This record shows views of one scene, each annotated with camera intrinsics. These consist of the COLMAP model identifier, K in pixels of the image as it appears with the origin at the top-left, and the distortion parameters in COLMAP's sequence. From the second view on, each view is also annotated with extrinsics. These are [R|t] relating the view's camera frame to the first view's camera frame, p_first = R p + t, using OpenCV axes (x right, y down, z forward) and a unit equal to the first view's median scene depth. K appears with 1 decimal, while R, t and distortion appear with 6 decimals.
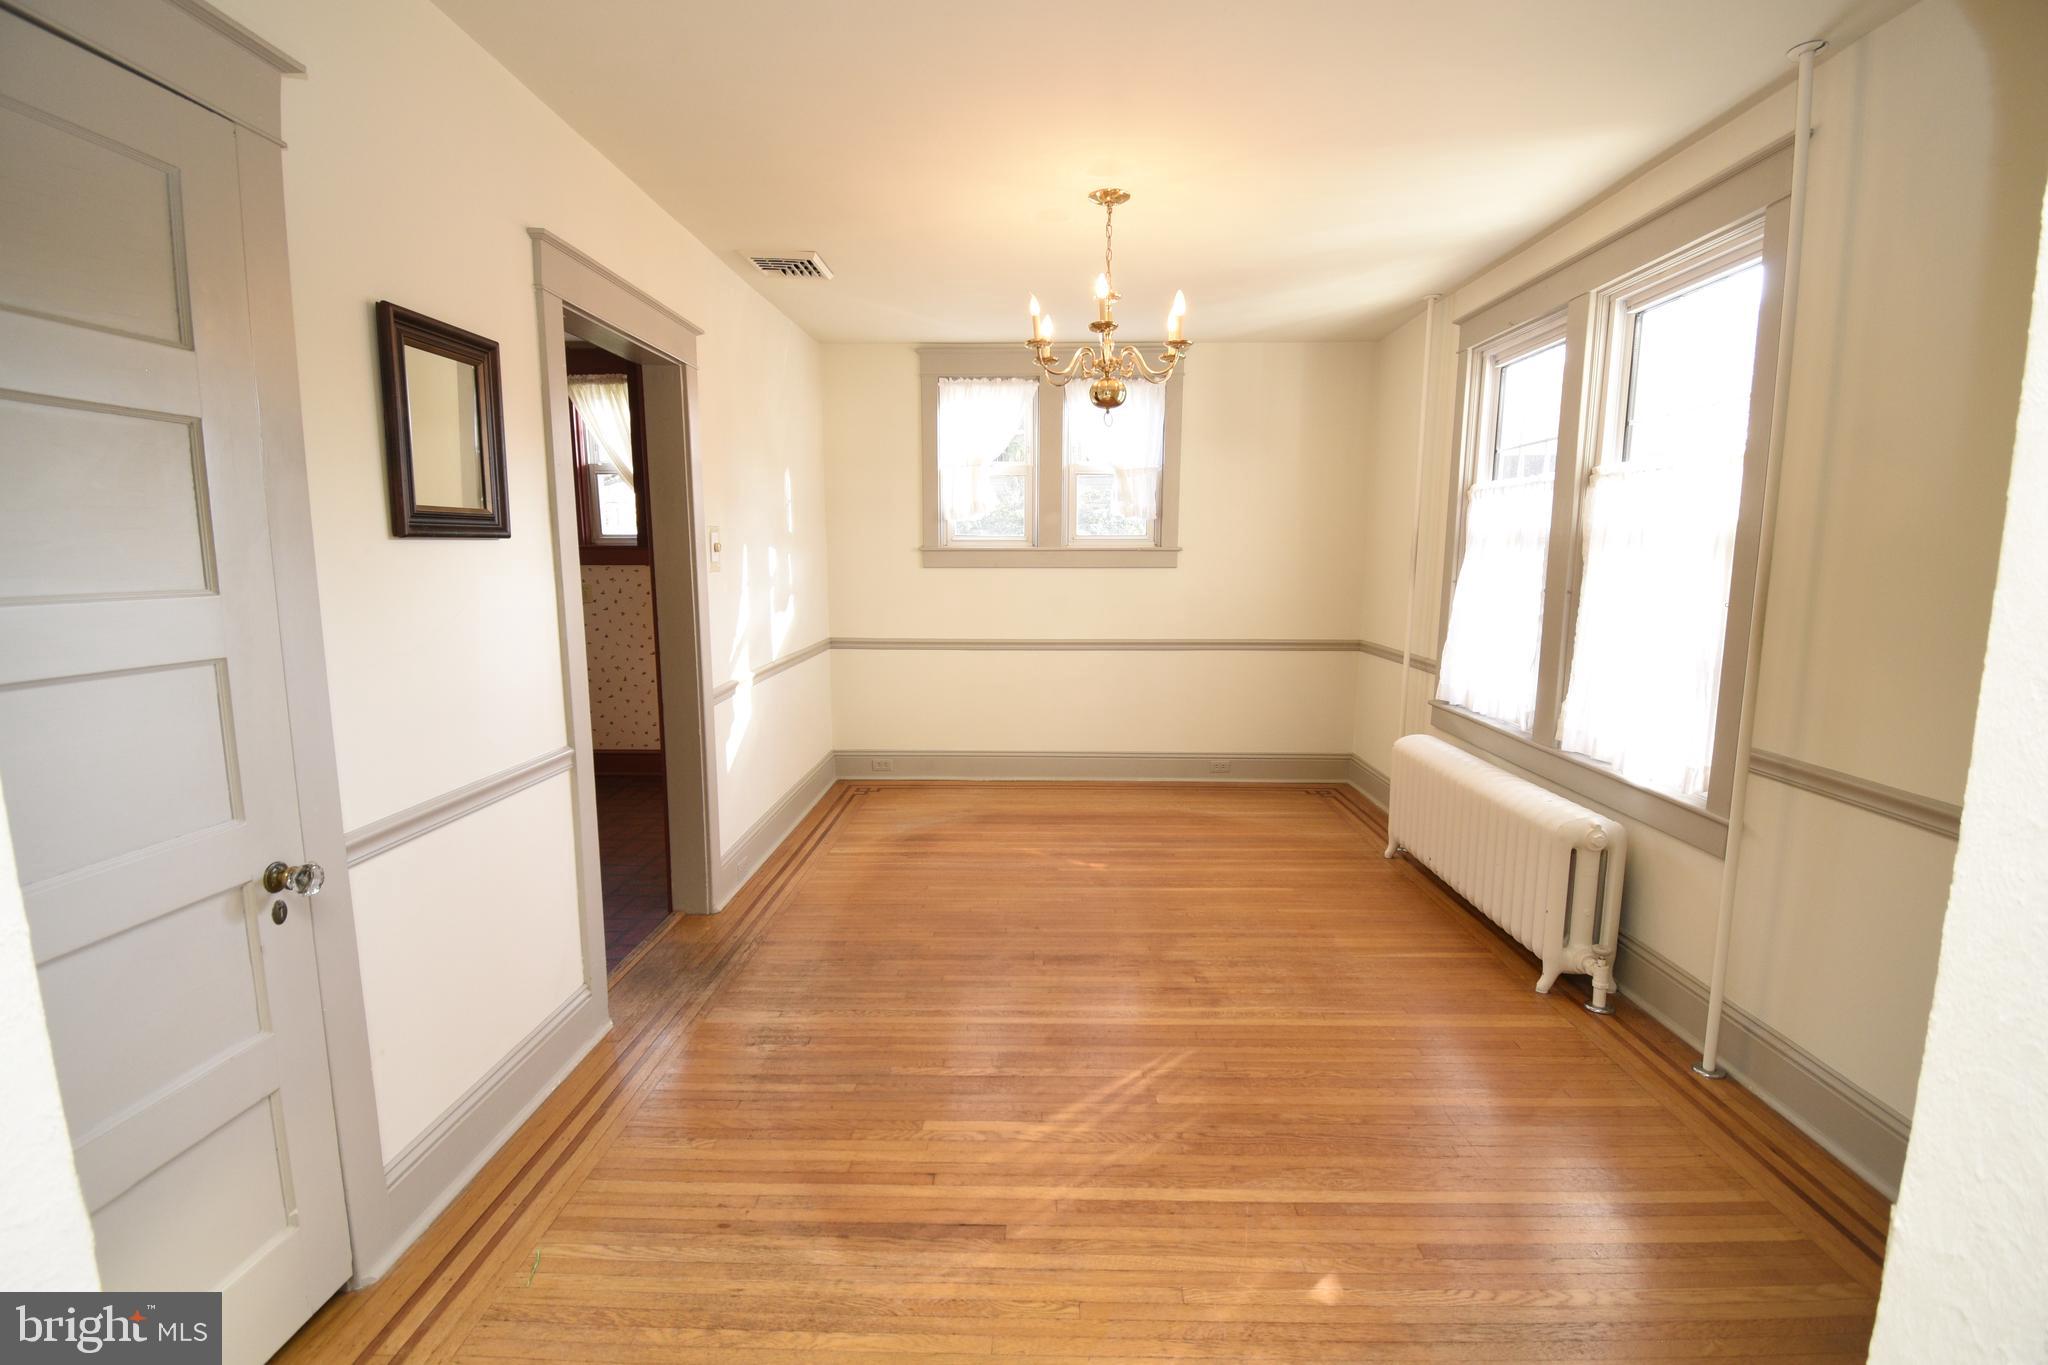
lens RADIAL K [[932.7, 0, 1047.1], [0, 932.7, 683.5], [0, 0, 1]] dist [0.031662, -0.035781]
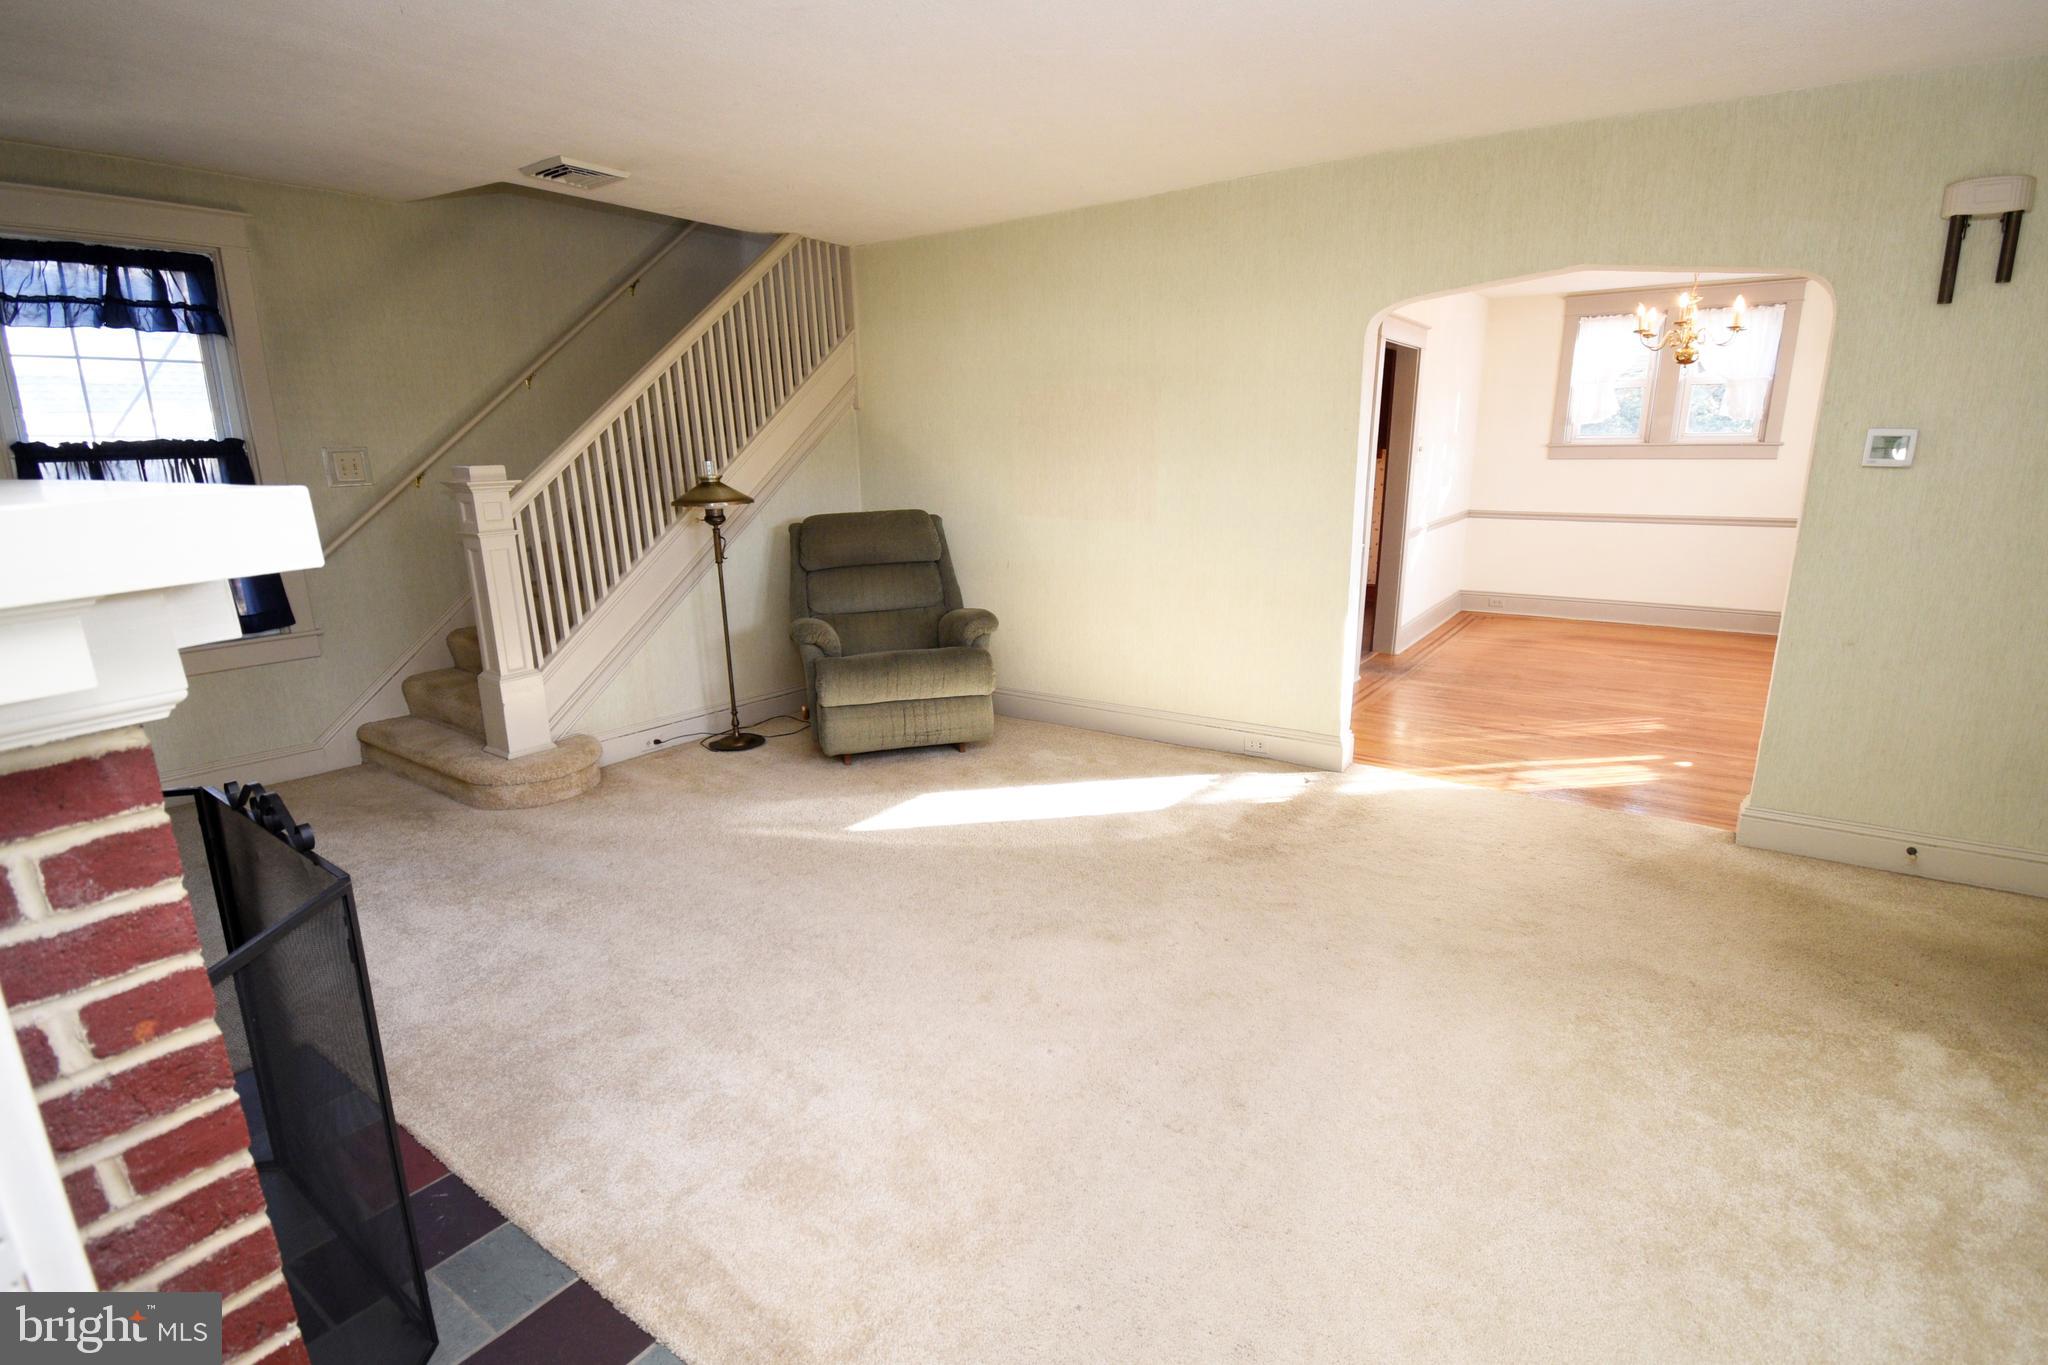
lens RADIAL K [[932.7, 0, 1047.1], [0, 932.7, 683.5], [0, 0, 1]] dist [0.031662, -0.035781]
pose [[0.822384, 0.127563, -0.554447, 0.071132], [-0.064264, 0.989131, 0.132253, 0.069399], [0.565291, -0.073131, 0.821643, -0.597943]]
